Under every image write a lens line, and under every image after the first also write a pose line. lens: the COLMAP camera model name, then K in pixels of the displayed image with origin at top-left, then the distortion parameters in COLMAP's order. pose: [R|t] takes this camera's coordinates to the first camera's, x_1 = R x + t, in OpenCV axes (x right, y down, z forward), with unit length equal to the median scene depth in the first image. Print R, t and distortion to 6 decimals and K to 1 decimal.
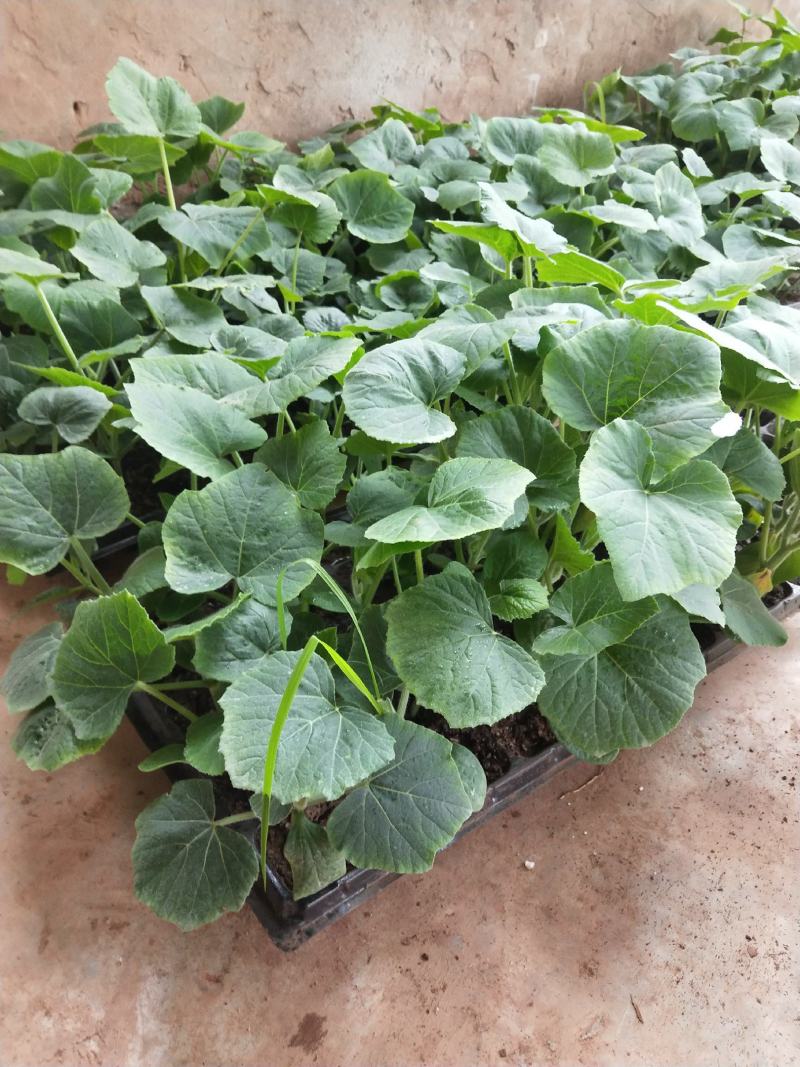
lens RADIAL K [[865.5, 0, 392.0], [0, 865.5, 535.9], [0, 0, 1]] dist [0.005675, 0.036511]
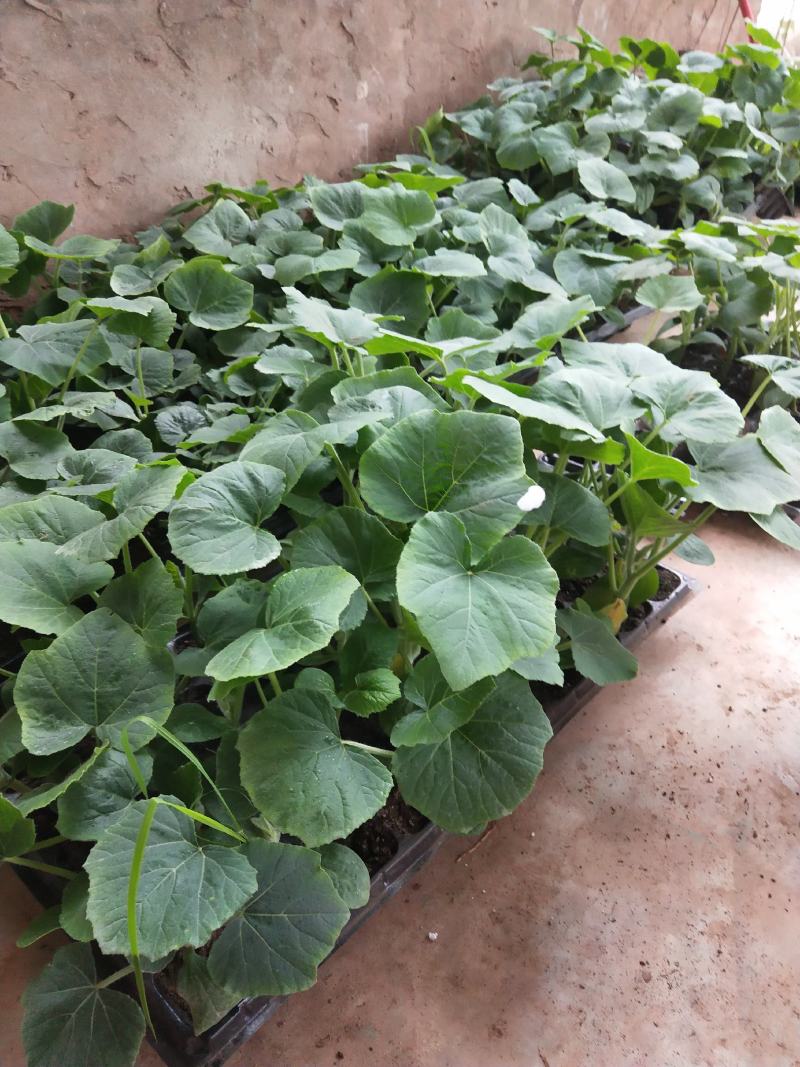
lens RADIAL K [[865.5, 0, 392.0], [0, 865.5, 535.9], [0, 0, 1]] dist [0.005675, 0.036511]
pose [[0.981860, -0.175207, 0.072479, 0.123309], [0.176658, 0.984172, -0.014073, -0.092553], [-0.068866, 0.026621, 0.997271, -0.053435]]
